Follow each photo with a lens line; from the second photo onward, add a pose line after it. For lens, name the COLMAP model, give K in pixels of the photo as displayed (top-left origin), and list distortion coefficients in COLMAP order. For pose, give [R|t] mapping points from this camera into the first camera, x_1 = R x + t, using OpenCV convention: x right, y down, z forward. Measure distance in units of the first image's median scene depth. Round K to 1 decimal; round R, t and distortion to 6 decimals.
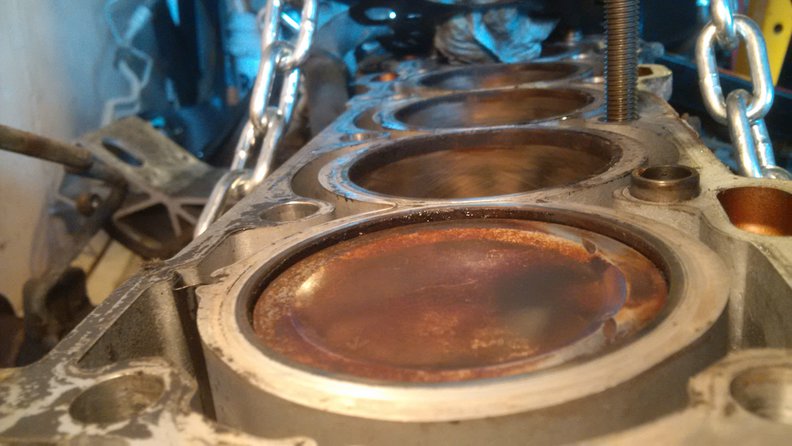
lens RADIAL K [[726.5, 0, 397.6], [0, 726.5, 211.6], [0, 0, 1]] dist [0.136955, -0.449464]
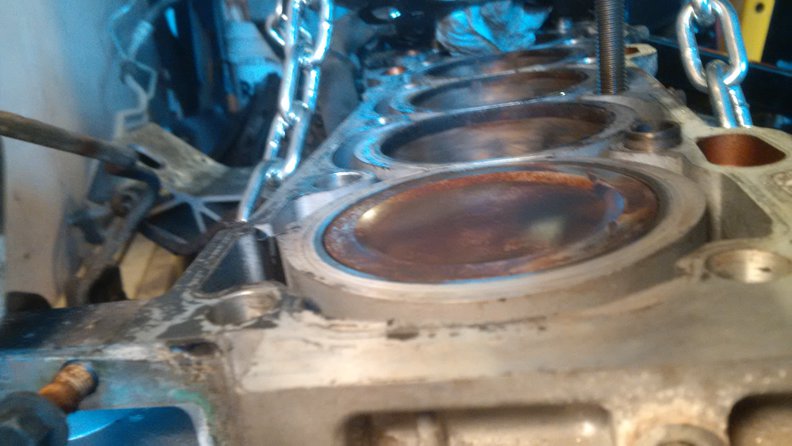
lens RADIAL K [[726.5, 0, 397.6], [0, 726.5, 211.6], [0, 0, 1]] dist [0.136955, -0.449464]
pose [[0.998414, -0.056199, 0.003351, -0.050764], [0.056205, 0.998417, -0.001944, 0.051953], [-0.003236, 0.002129, 0.999992, -0.160608]]
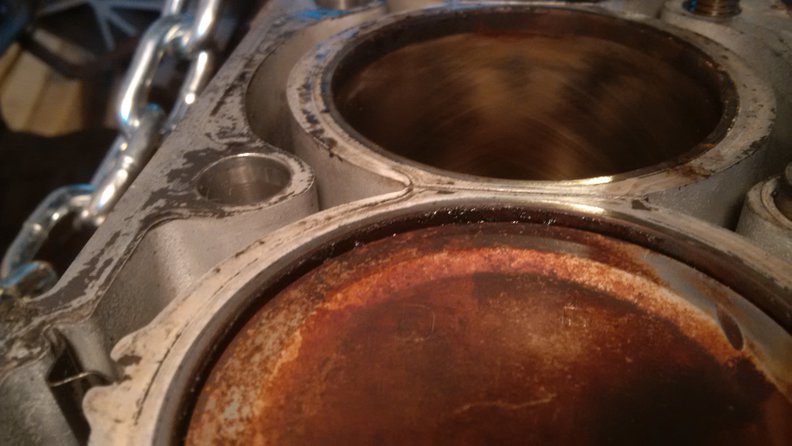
lens RADIAL K [[726.5, 0, 397.6], [0, 726.5, 211.6], [0, 0, 1]] dist [0.136955, -0.449464]
pose [[0.996662, 0.045331, 0.067896, -0.049010], [-0.063922, 0.950646, 0.303622, -0.158371], [-0.050782, -0.306949, 0.950370, 0.327630]]
